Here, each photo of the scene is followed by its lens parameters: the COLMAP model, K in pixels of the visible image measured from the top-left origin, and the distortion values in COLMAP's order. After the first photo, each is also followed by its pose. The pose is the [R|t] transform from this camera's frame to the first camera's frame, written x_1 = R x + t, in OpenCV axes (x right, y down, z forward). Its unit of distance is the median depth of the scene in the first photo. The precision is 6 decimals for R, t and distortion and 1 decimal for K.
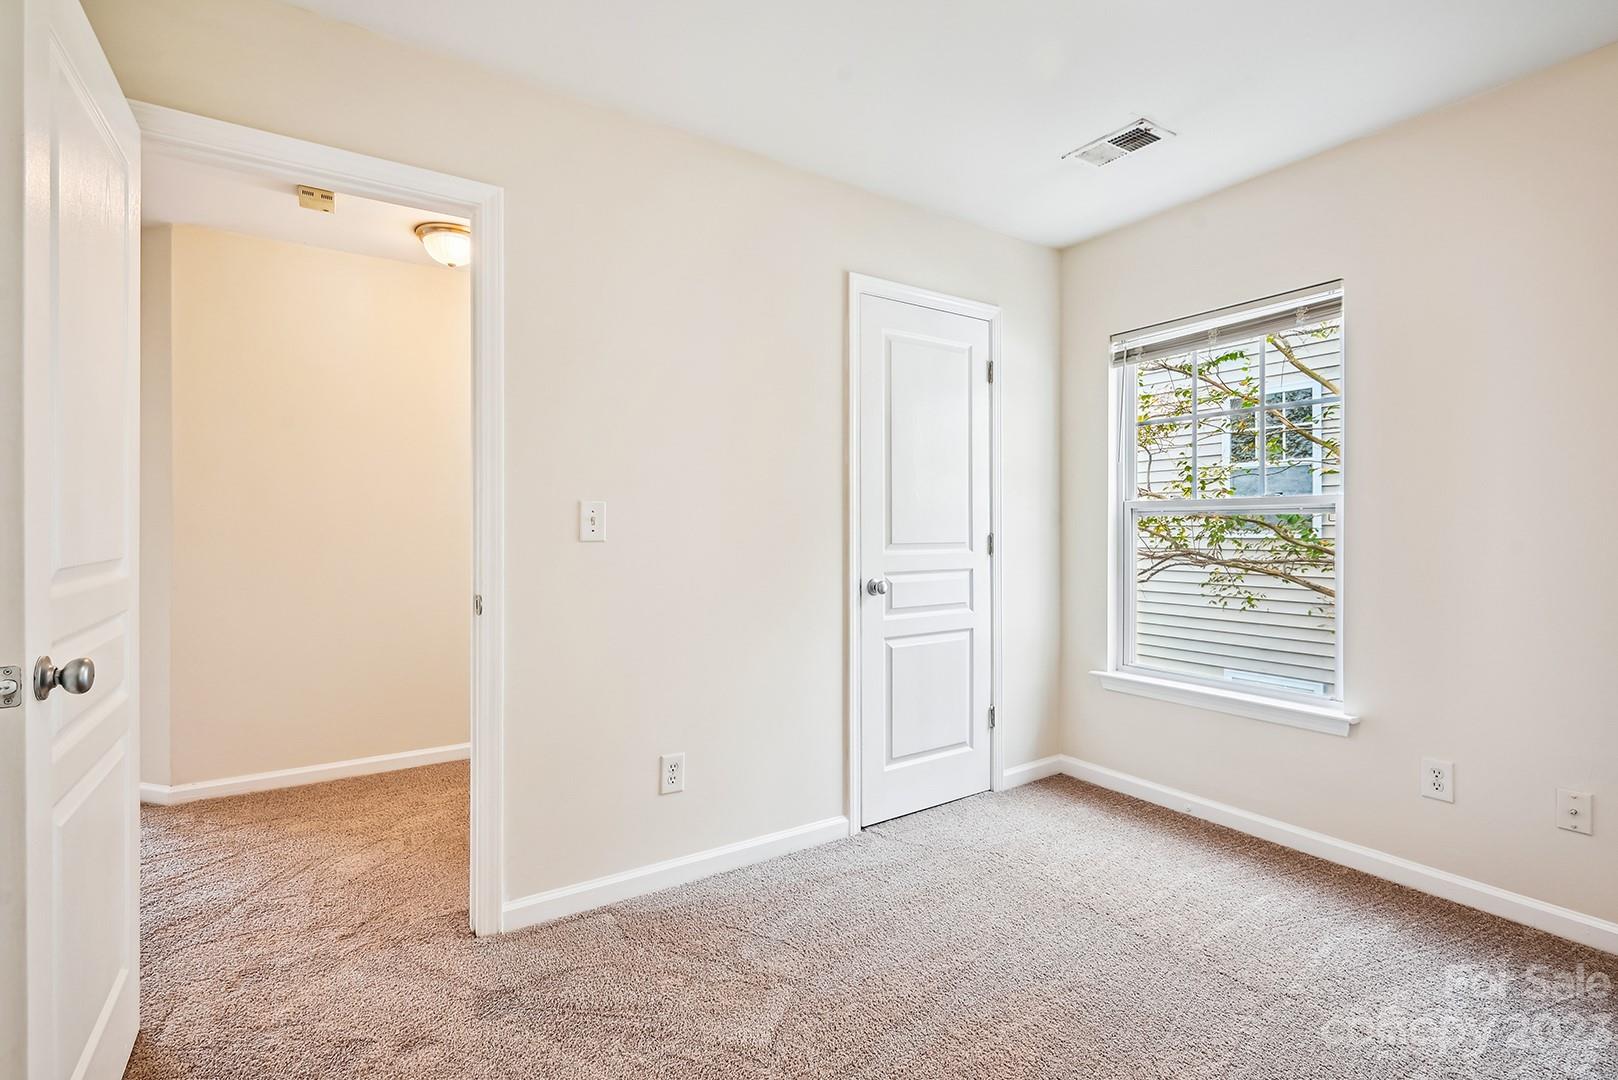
lens RADIAL K [[740.9, 0, 811.4], [0, 740.9, 526.7], [0, 0, 1]] dist [0.000610, 0.000209]
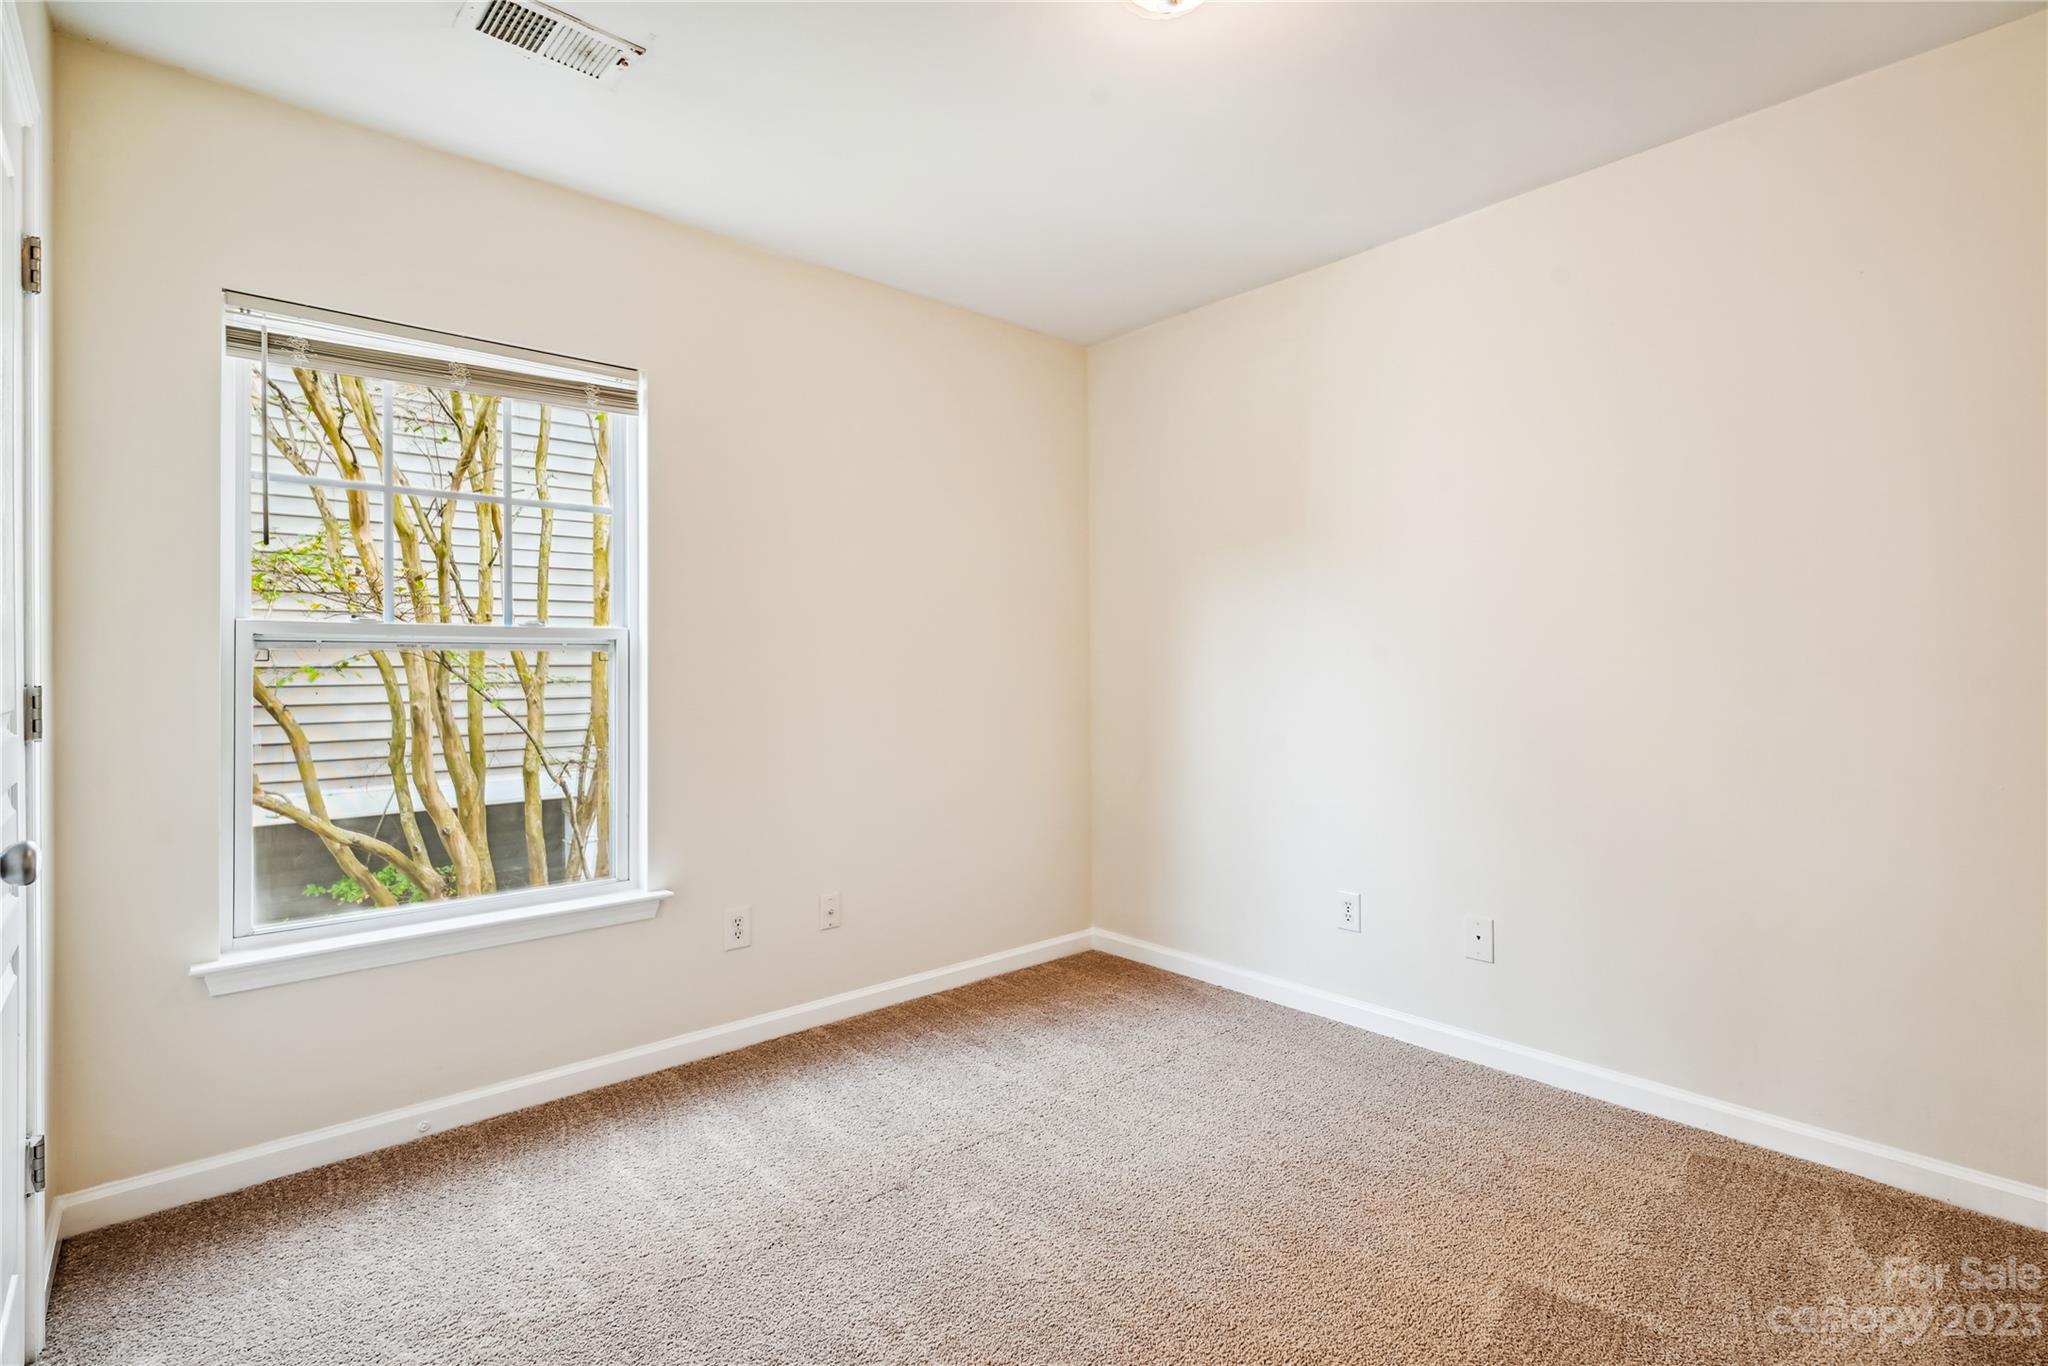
lens RADIAL K [[937.8, 0, 1027.0], [0, 937.8, 666.2], [0, 0, 1]] dist [0.000610, 0.000209]
pose [[-0.124078, 0.005038, 0.992260, -0.373938], [0.005021, 0.999977, -0.004449, 0.004722], [-0.992260, 0.004430, -0.124100, 0.684236]]
